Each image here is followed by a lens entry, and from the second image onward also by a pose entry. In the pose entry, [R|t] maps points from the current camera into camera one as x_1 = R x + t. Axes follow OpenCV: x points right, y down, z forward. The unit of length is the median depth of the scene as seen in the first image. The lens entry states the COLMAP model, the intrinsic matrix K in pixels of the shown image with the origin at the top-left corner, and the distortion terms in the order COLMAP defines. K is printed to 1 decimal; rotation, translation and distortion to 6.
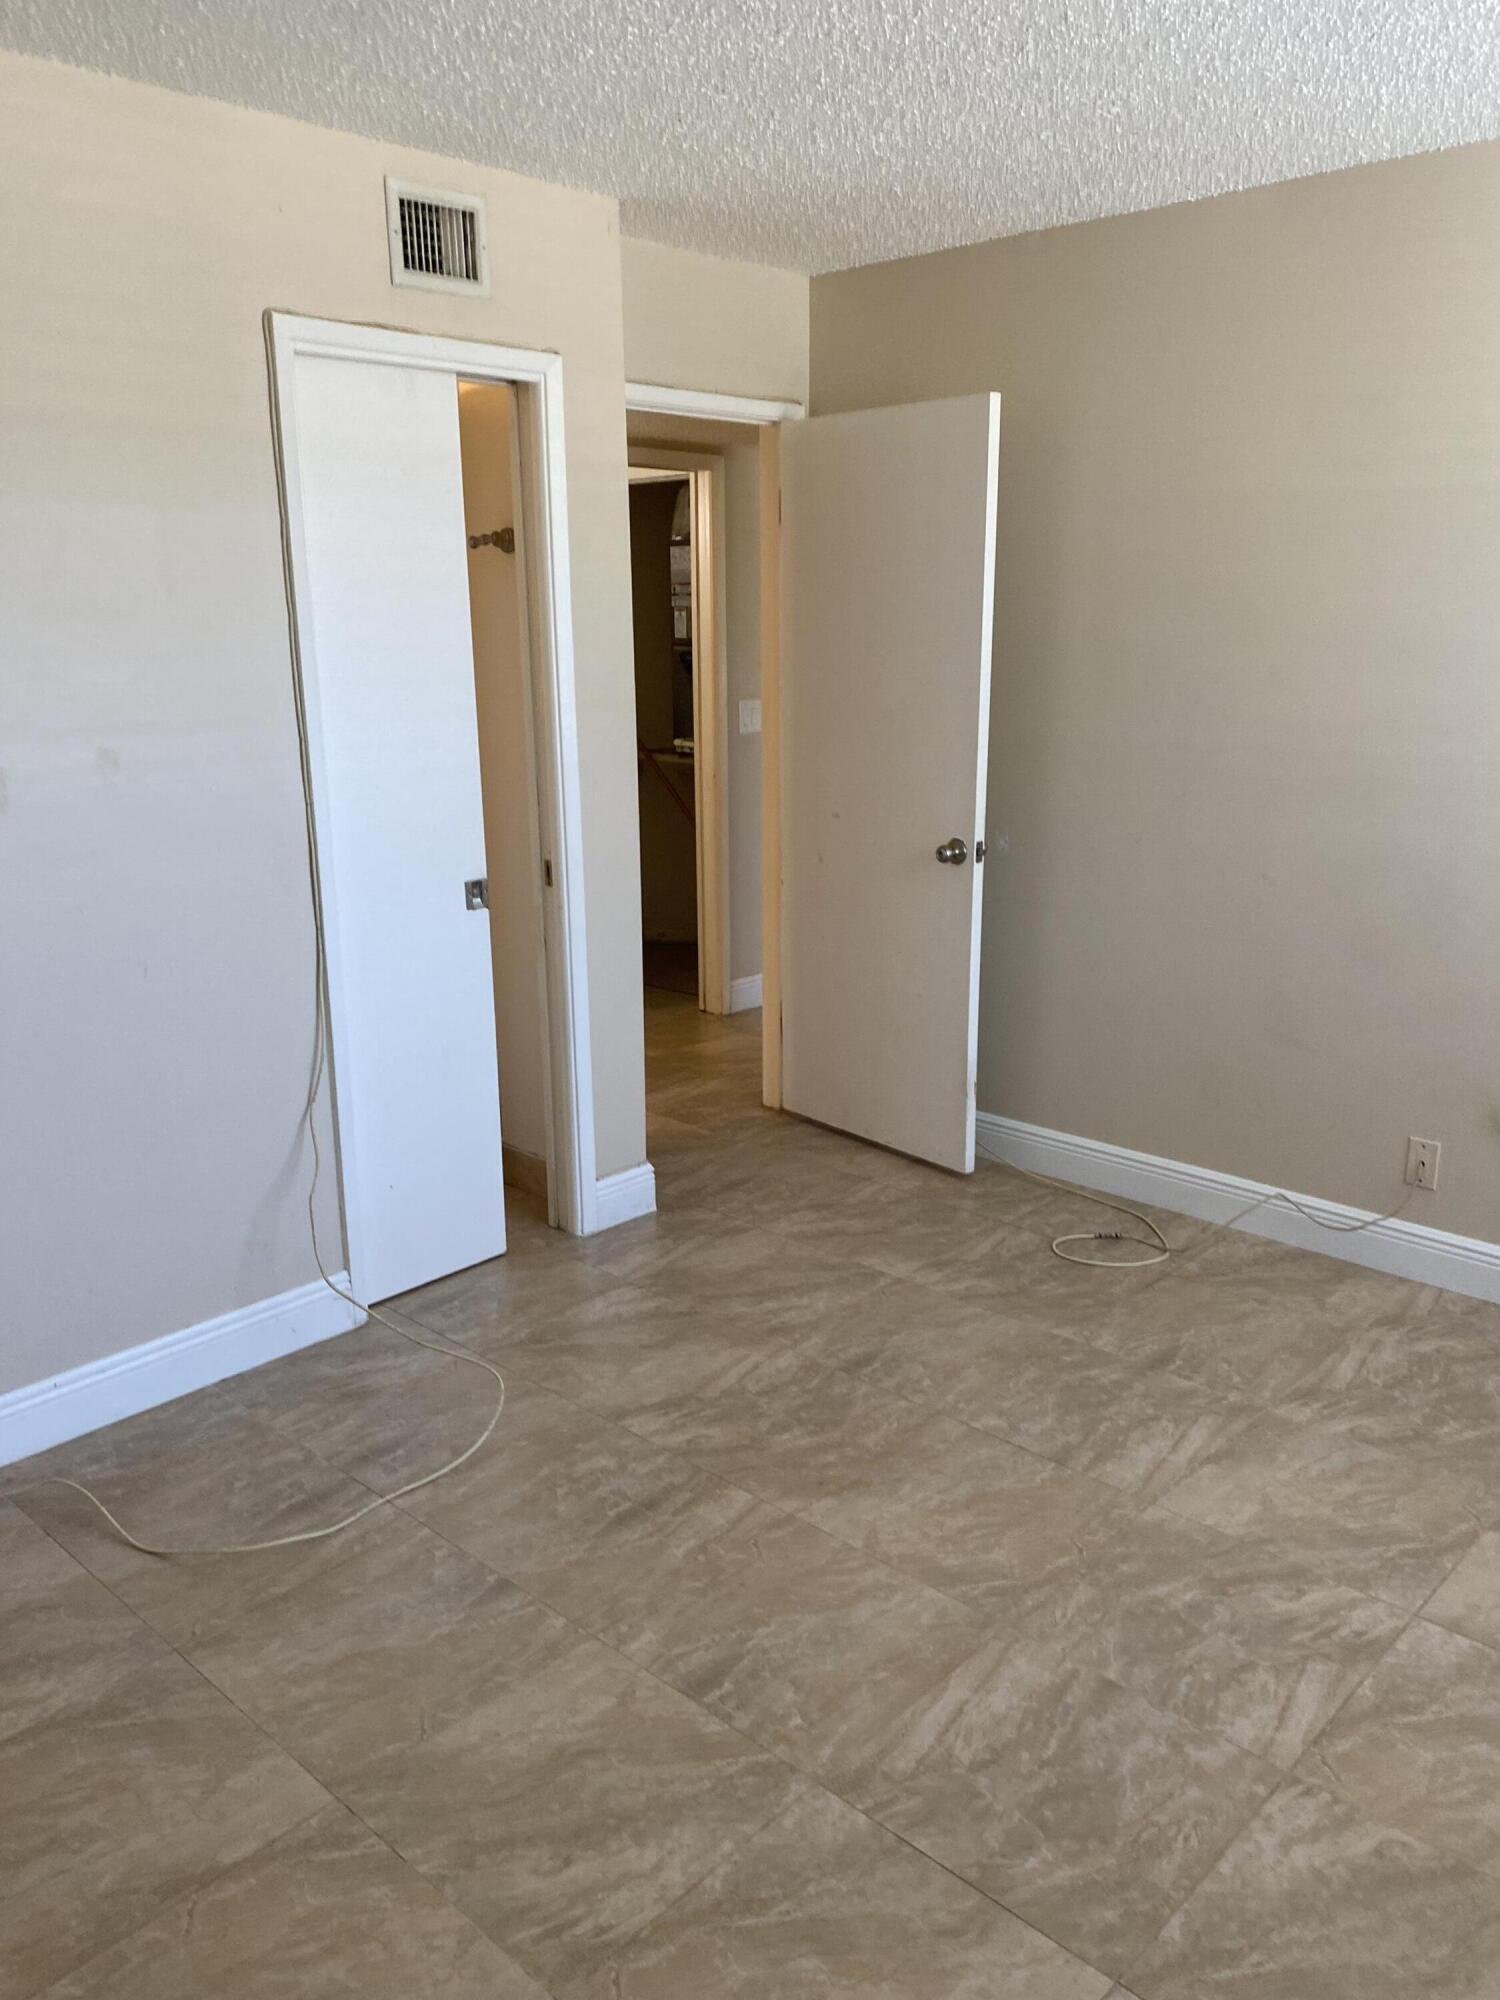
lens RADIAL K [[1521.0, 0, 739.1], [0, 1521.0, 992.9], [0, 0, 1]] dist [0.012522, -0.013150]
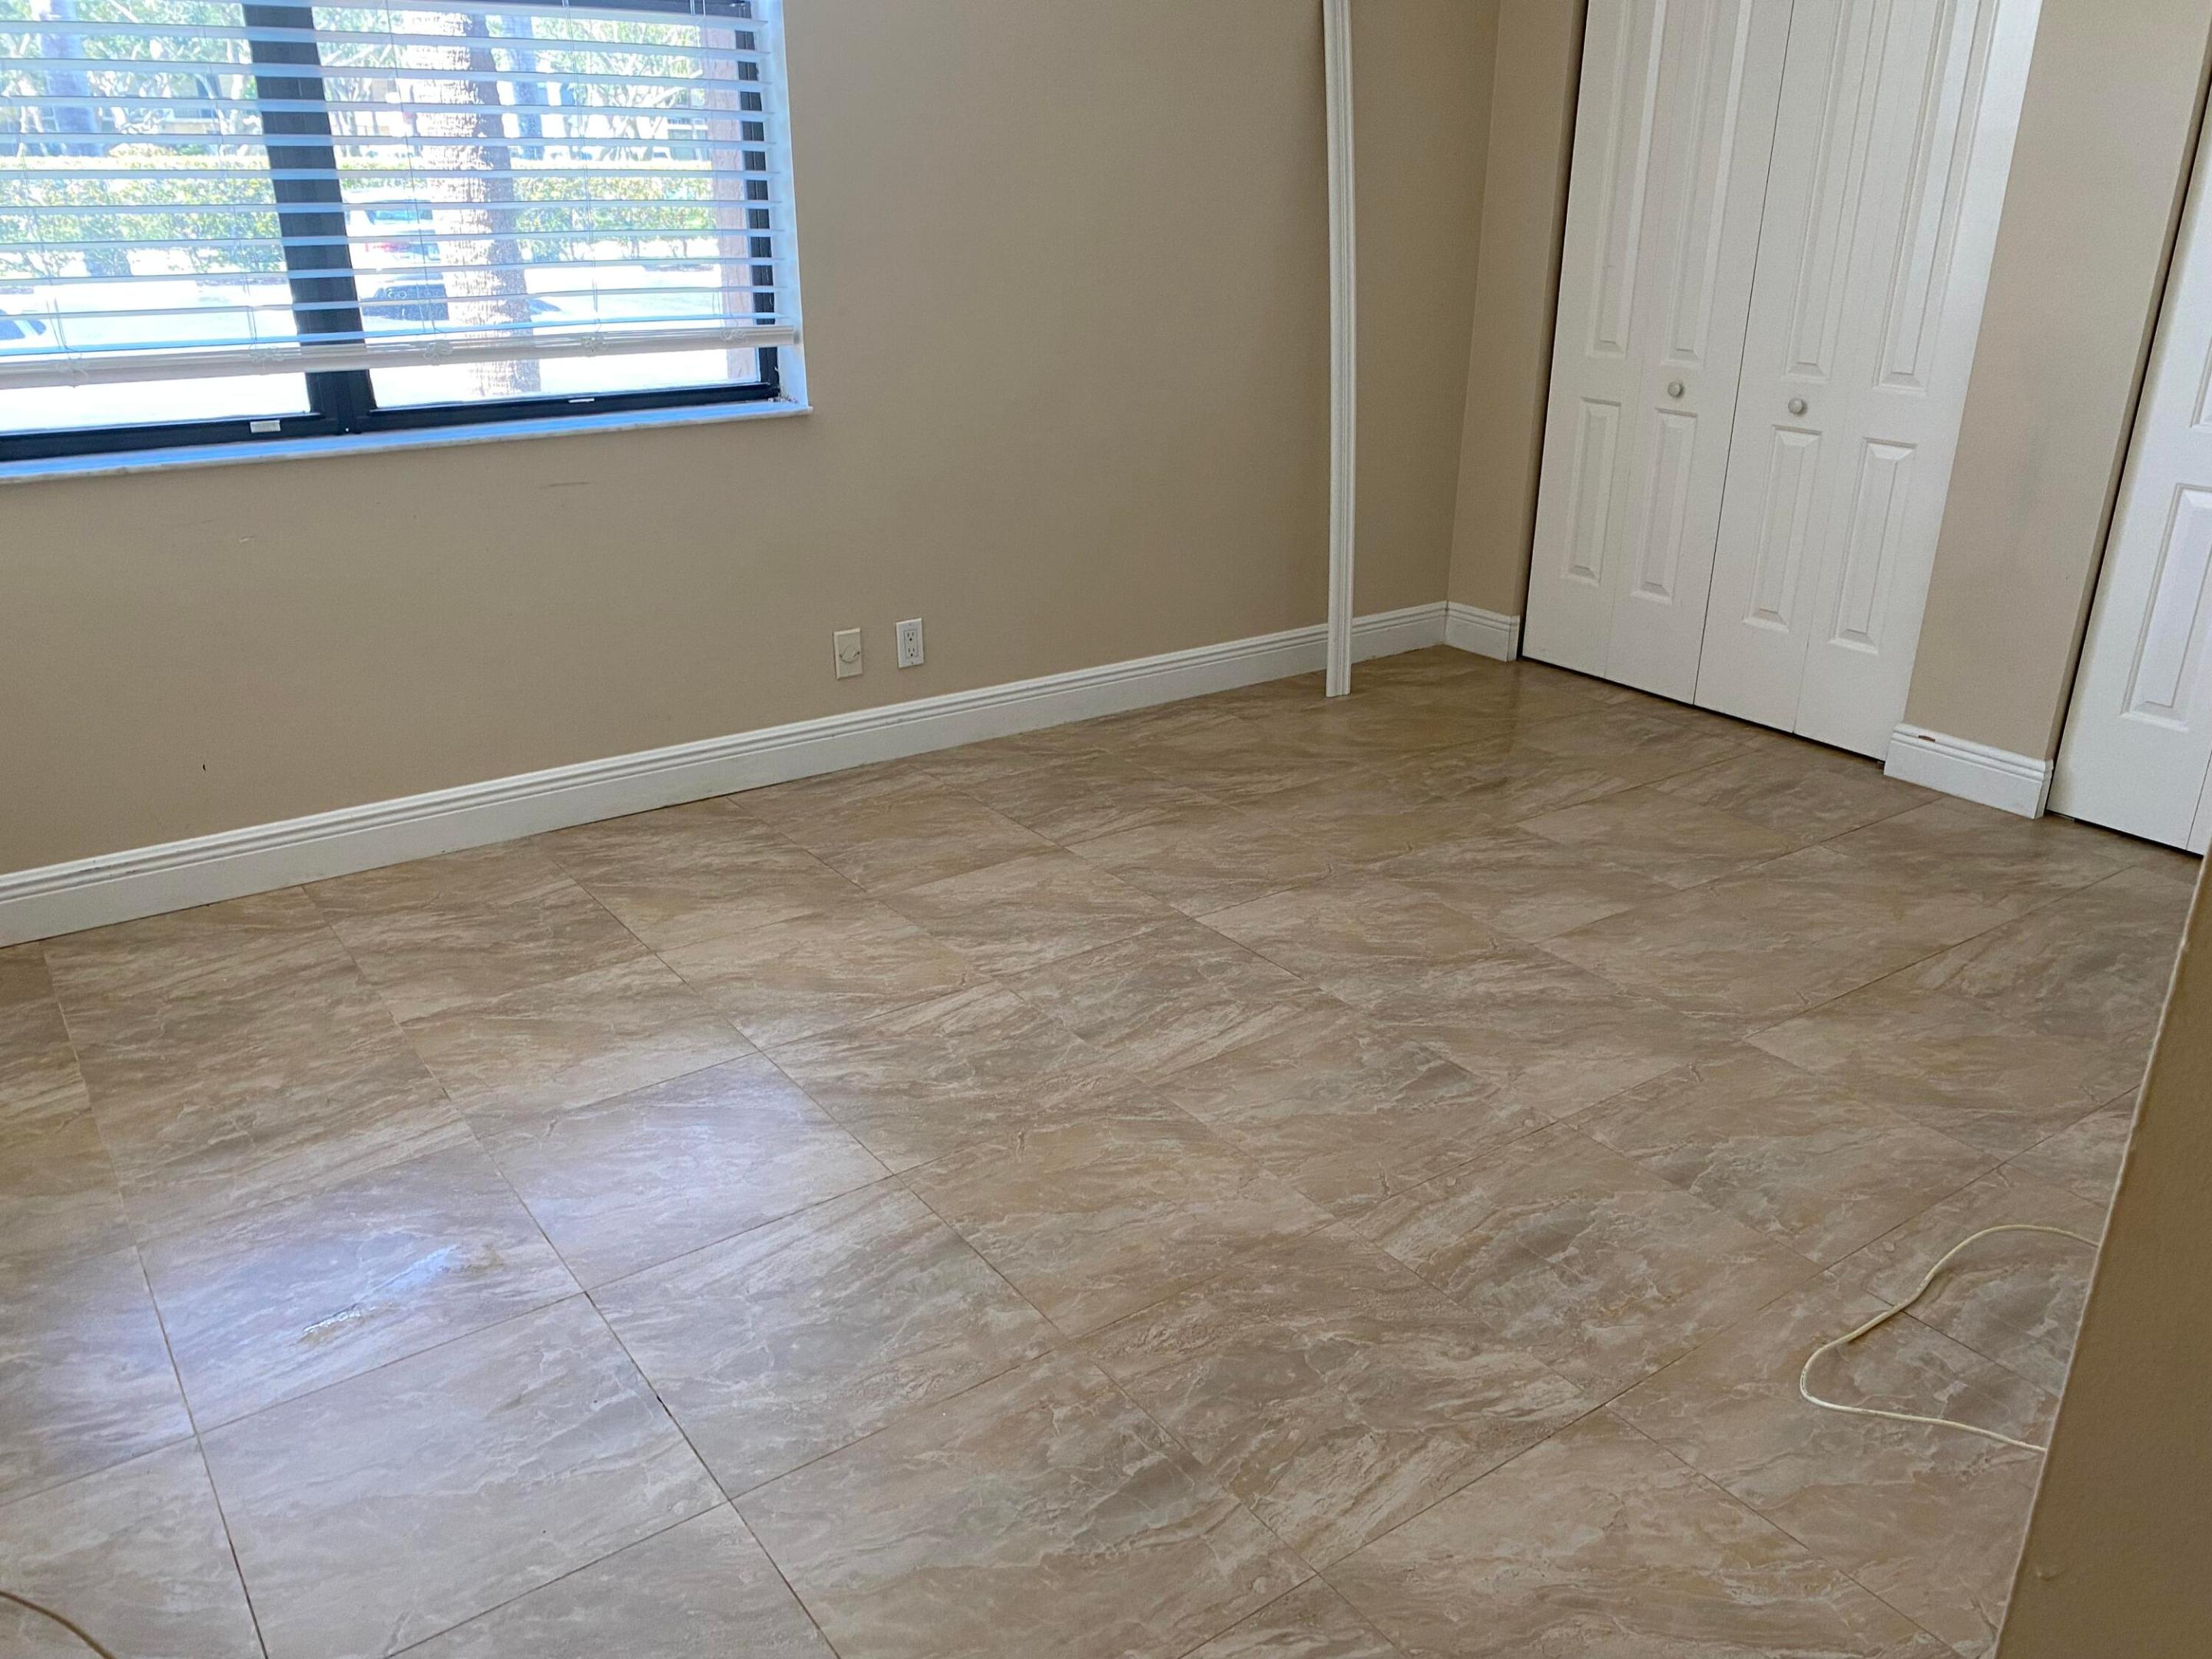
lens RADIAL K [[1682.2, 0, 1106.0], [0, 1682.2, 829.5], [0, 0, 1]] dist [0.012522, -0.013150]
pose [[-0.981595, -0.056000, 0.182581, 0.004087], [0.059878, 0.817589, 0.572680, -0.362609], [-0.181347, 0.573072, -0.799188, 1.749594]]
